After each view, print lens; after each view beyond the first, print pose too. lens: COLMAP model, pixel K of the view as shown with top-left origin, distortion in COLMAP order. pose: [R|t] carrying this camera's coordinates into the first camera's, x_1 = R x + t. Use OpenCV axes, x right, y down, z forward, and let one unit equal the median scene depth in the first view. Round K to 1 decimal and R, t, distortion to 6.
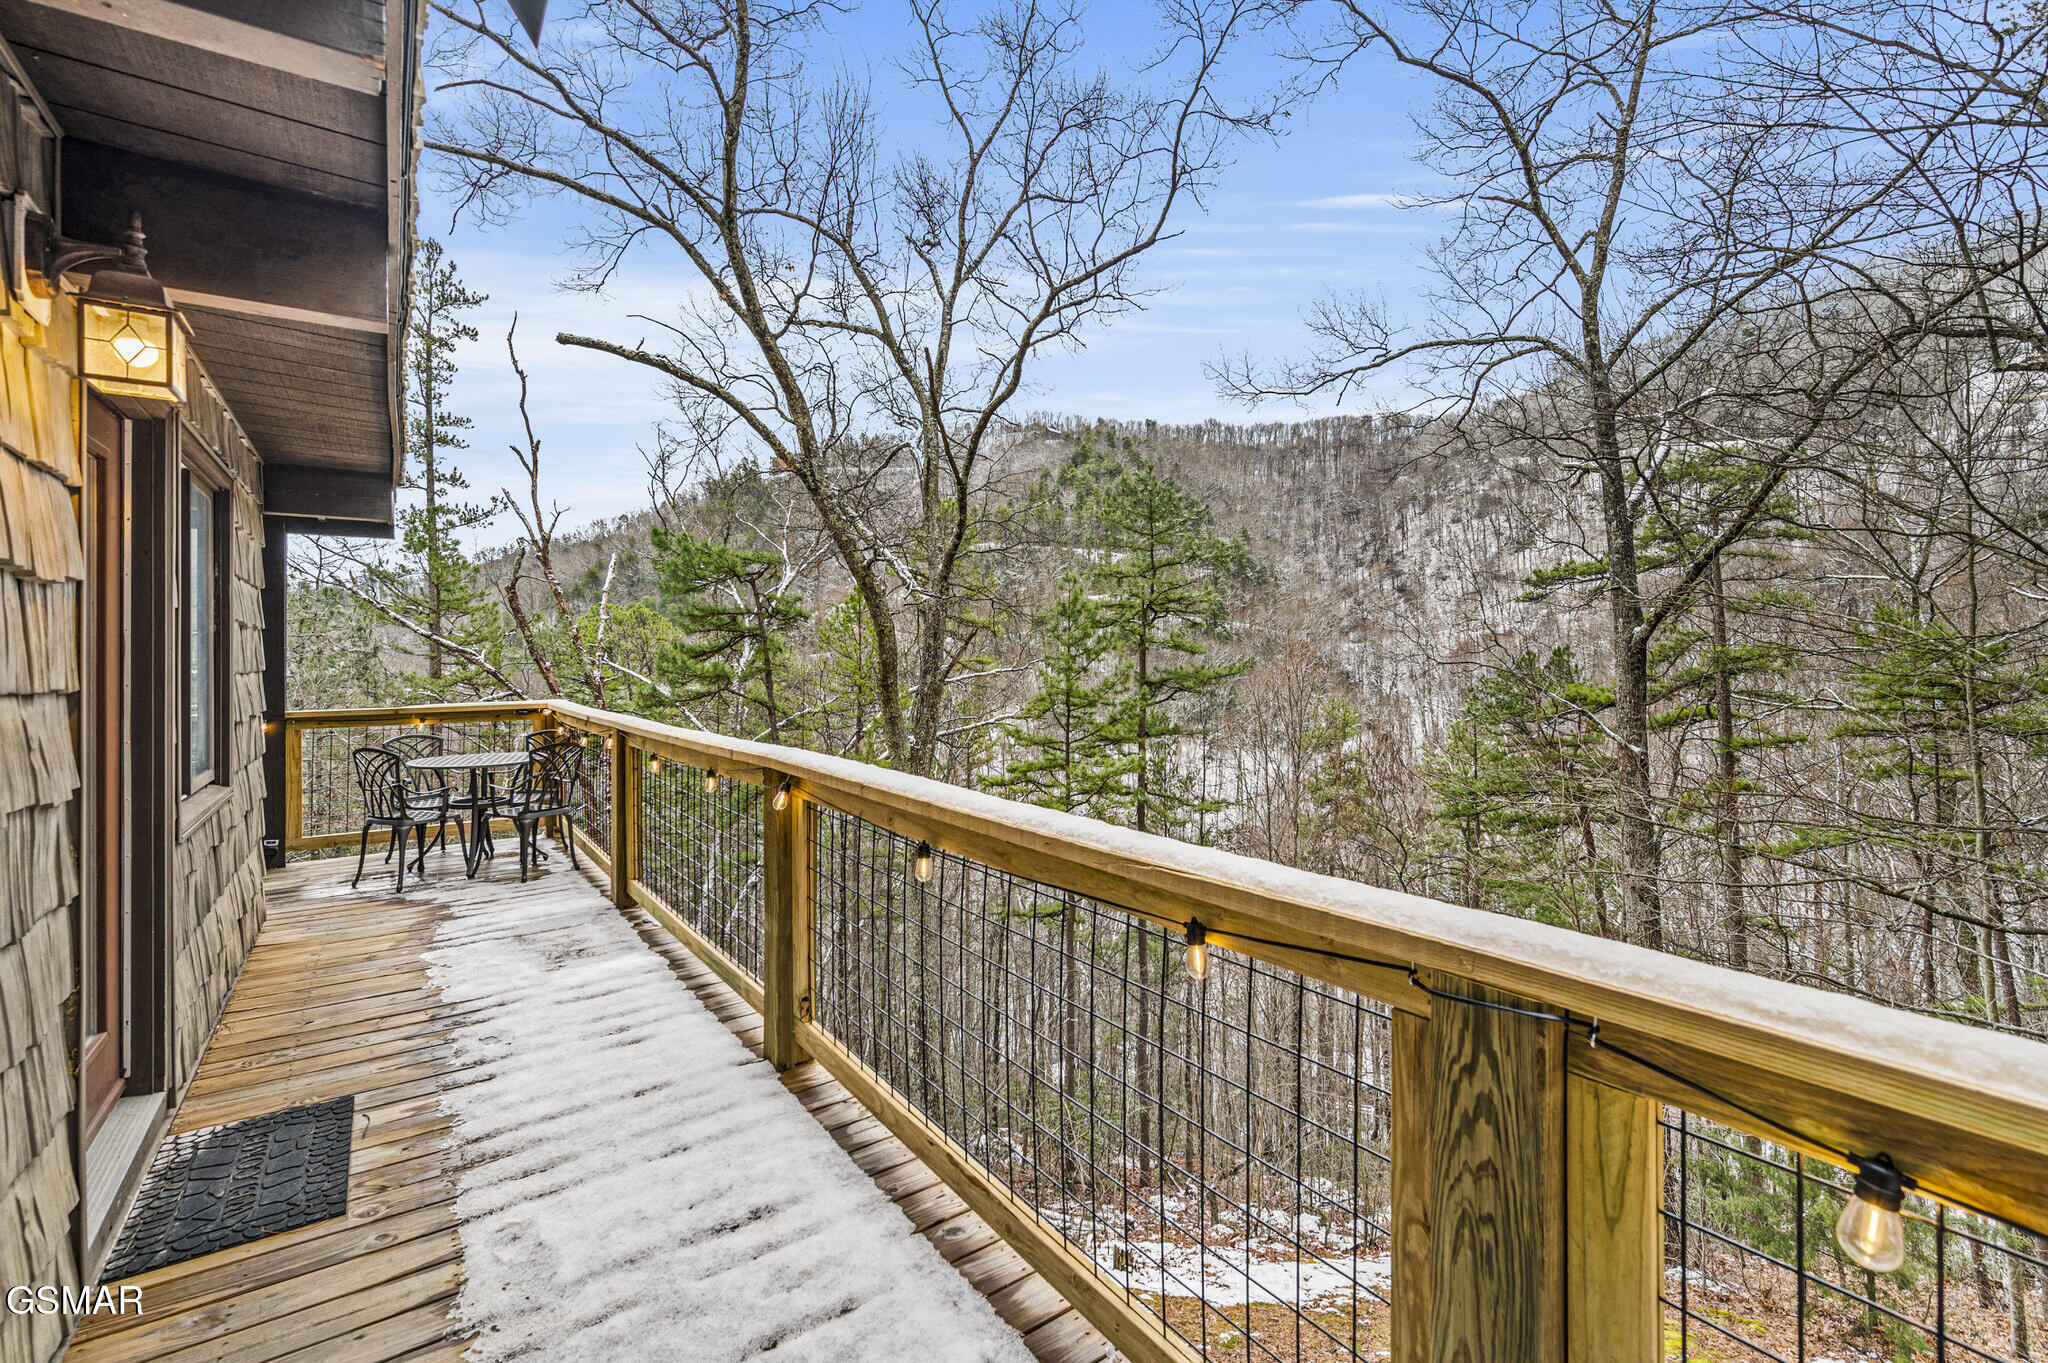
lens RADIAL K [[907.4, 0, 1038.7], [0, 907.4, 644.7], [0, 0, 1]] dist [-0.002454, -0.000595]
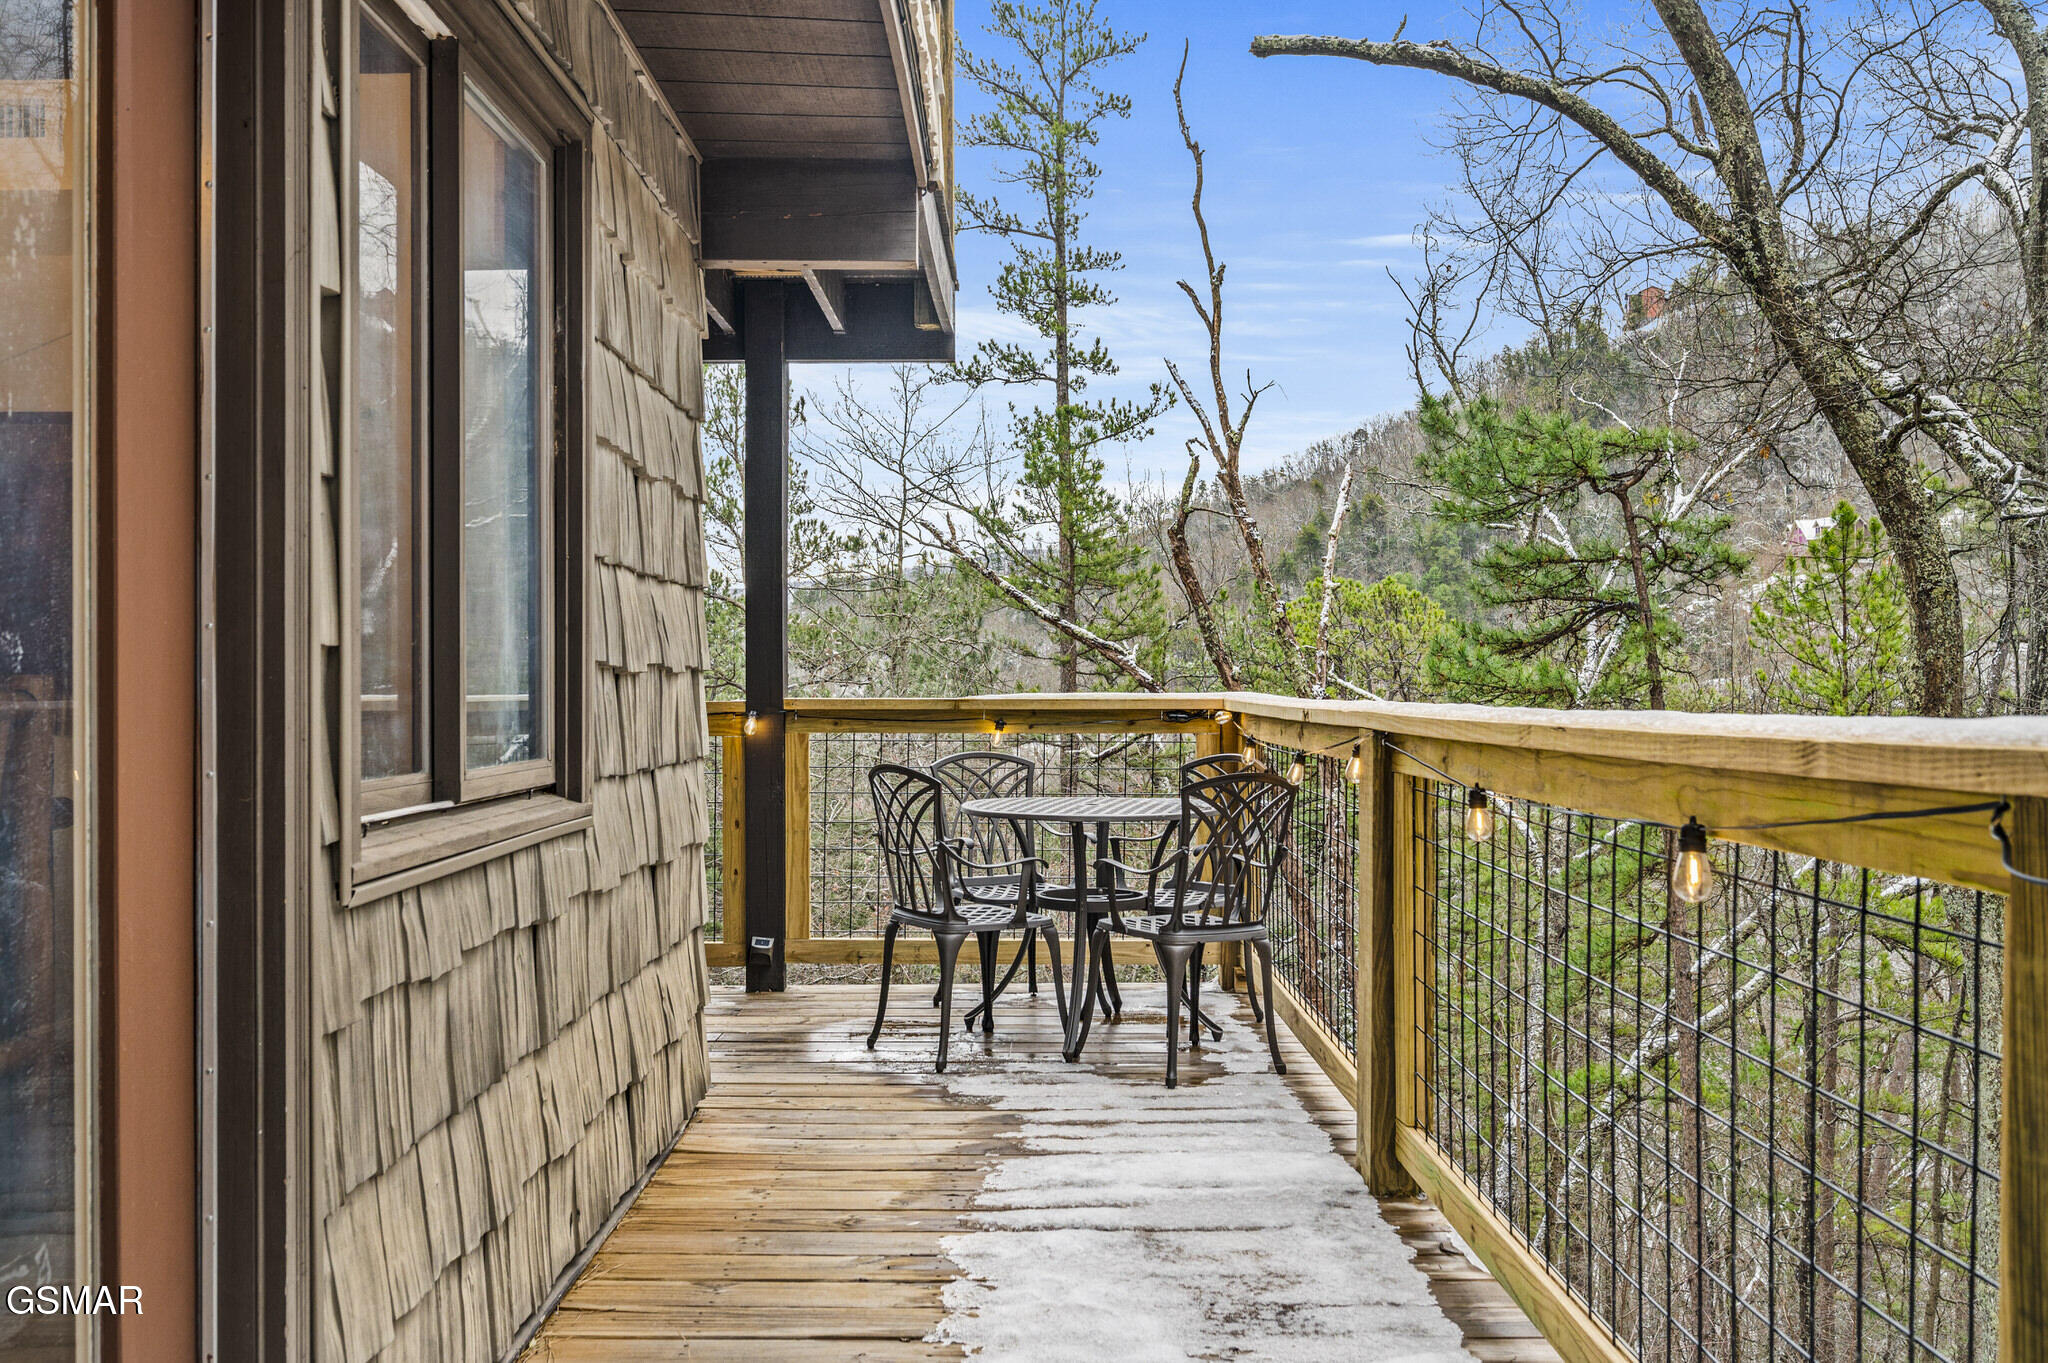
lens RADIAL K [[1730.0, 0, 1024.0], [0, 1730.0, 681.5], [0, 0, 1]] dist [0.000582, 0.002741]
pose [[0.813515, 0.008104, -0.581487, -0.037825], [-0.001231, 0.999925, 0.012213, 0.015025], [0.581542, -0.009220, 0.813464, 0.075265]]
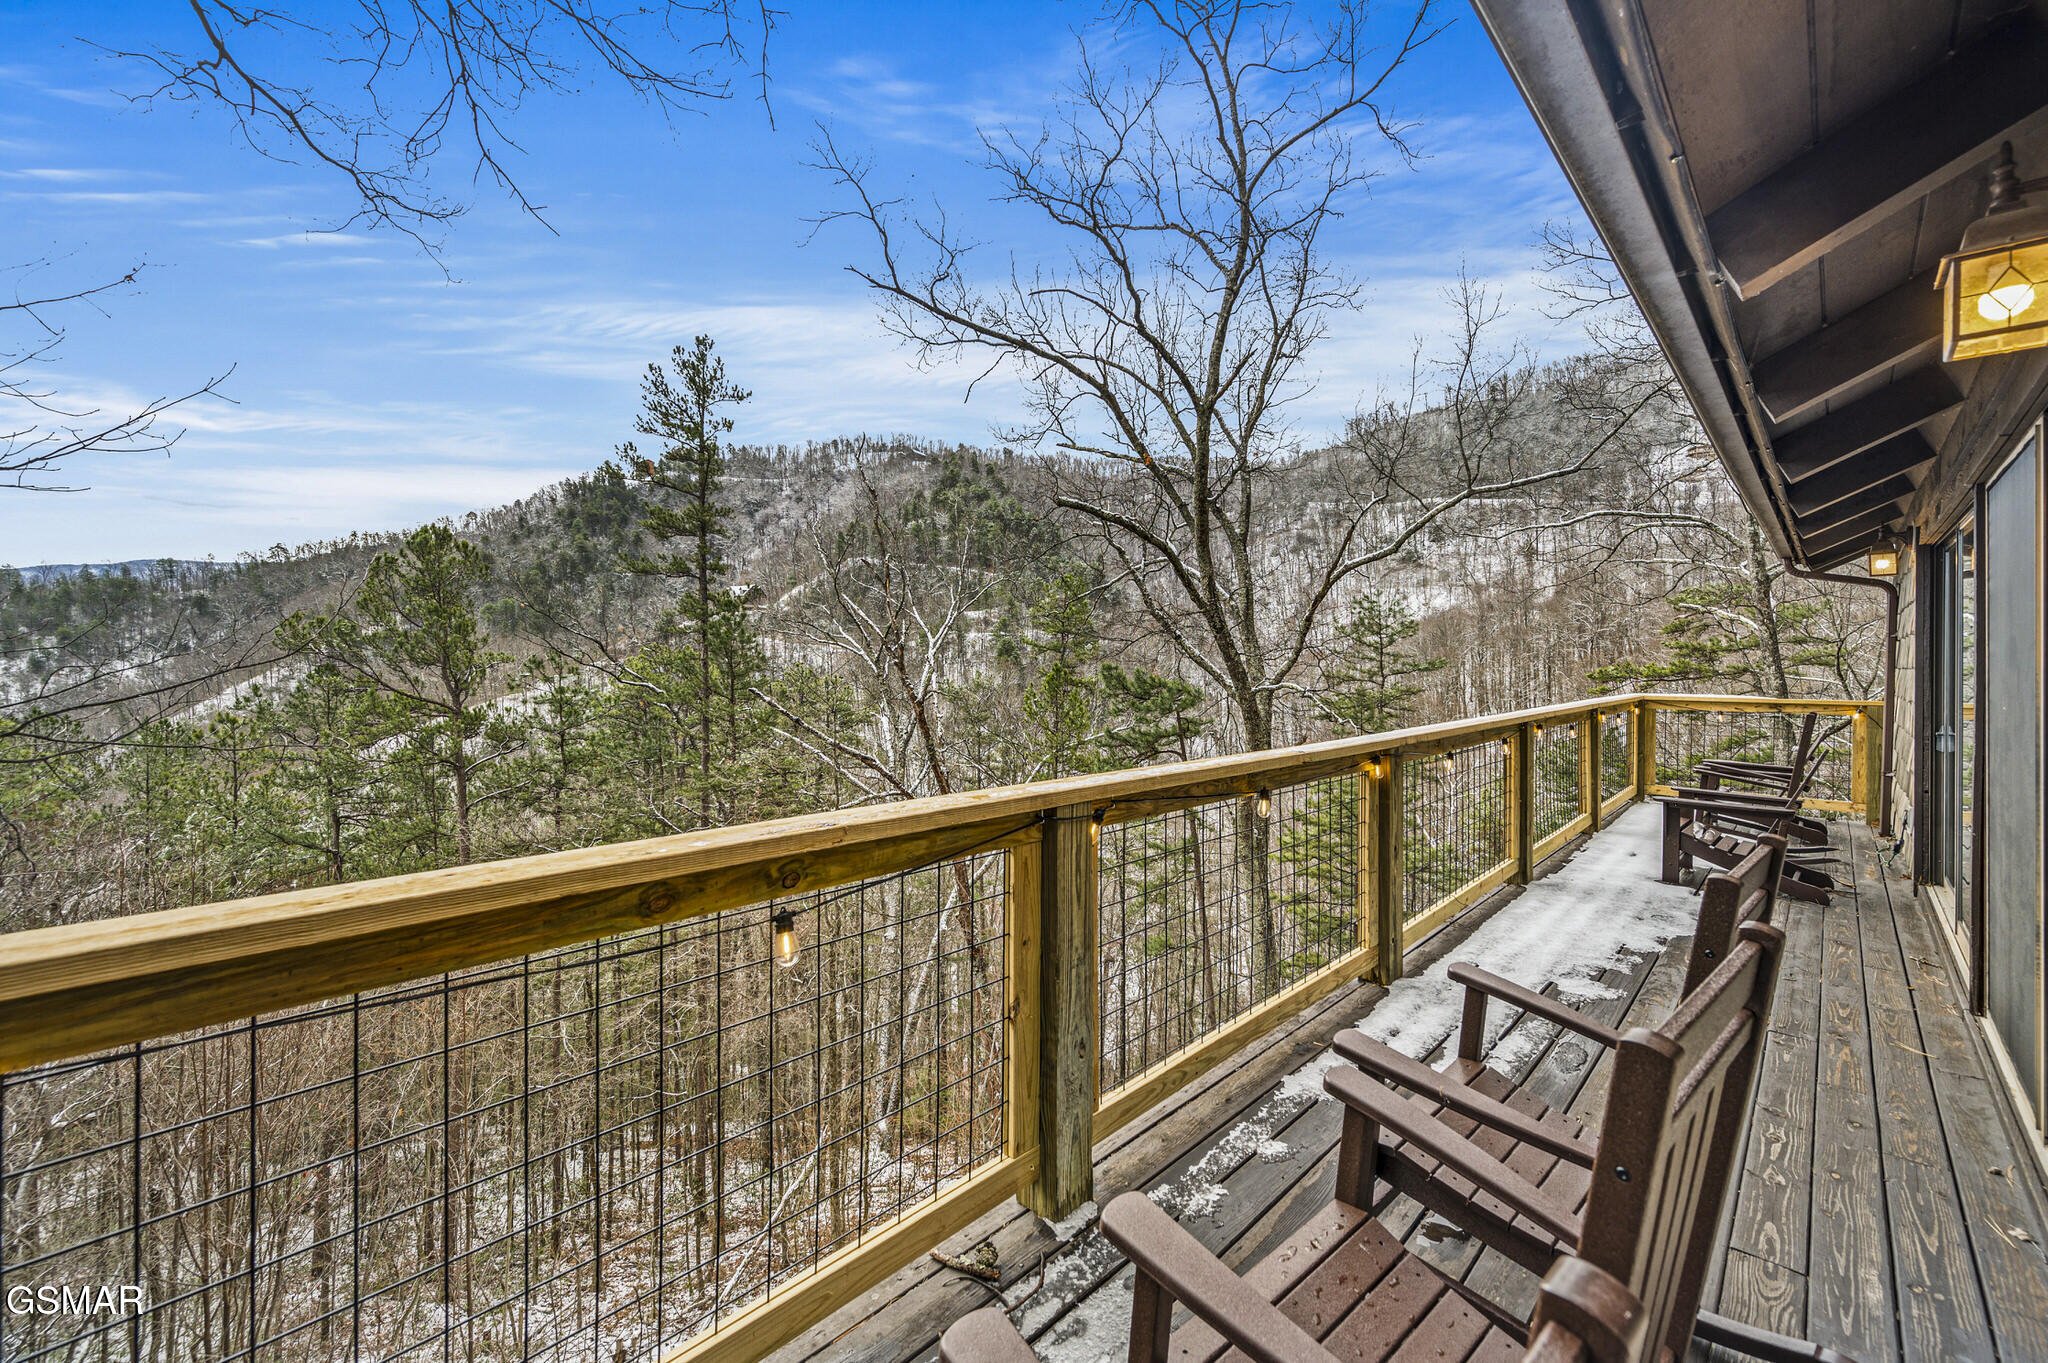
lens RADIAL K [[832.7, 0, 1048.5], [0, 832.7, 661.7], [0, 0, 1]] dist [0.000335, -0.000085]
pose [[0.981530, 0.014870, 0.190730, -0.566358], [-0.017502, 0.999773, 0.012122, -0.115161], [-0.190506, -0.015237, 0.981568, -0.020108]]
